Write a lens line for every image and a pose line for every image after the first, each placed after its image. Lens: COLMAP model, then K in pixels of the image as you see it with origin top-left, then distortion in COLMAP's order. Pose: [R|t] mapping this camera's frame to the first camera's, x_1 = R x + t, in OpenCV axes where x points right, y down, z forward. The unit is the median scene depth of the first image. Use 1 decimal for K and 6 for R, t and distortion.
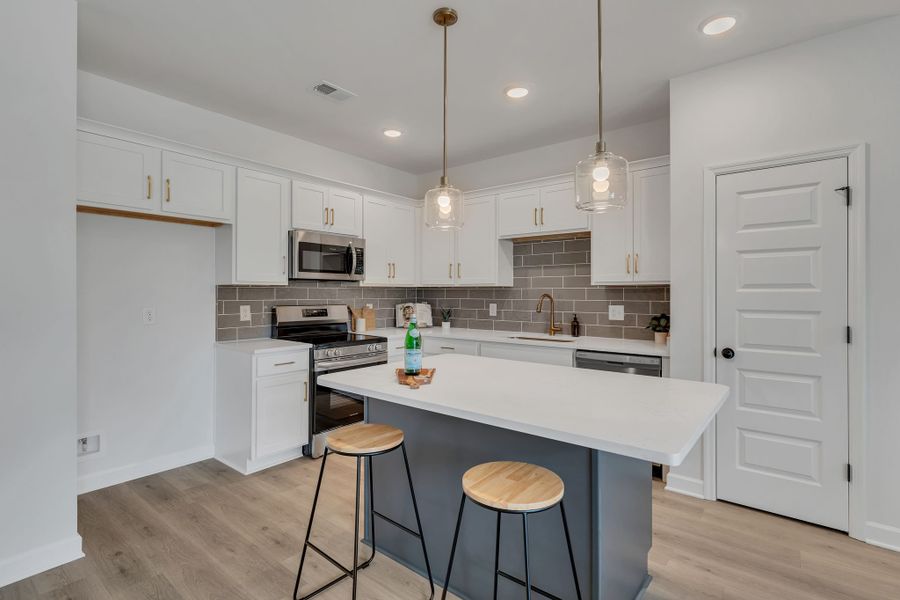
lens RADIAL K [[439.3, 0, 438.1], [0, 439.3, 286.3], [0, 0, 1]] dist [0.003570, 0.000004]
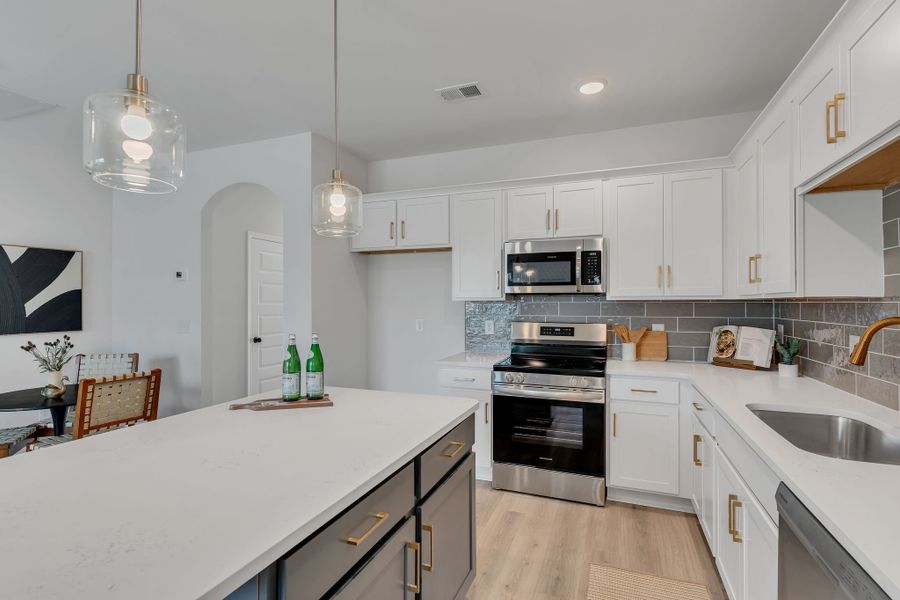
lens RADIAL K [[439.3, 0, 448.4], [0, 439.3, 300.0], [0, 0, 1]] dist [0.003570, 0.000004]
pose [[0.294888, -0.010959, -0.955469, 0.485842], [0.013389, 0.999883, -0.007336, 0.001721], [0.955438, -0.010630, 0.295001, 0.529022]]
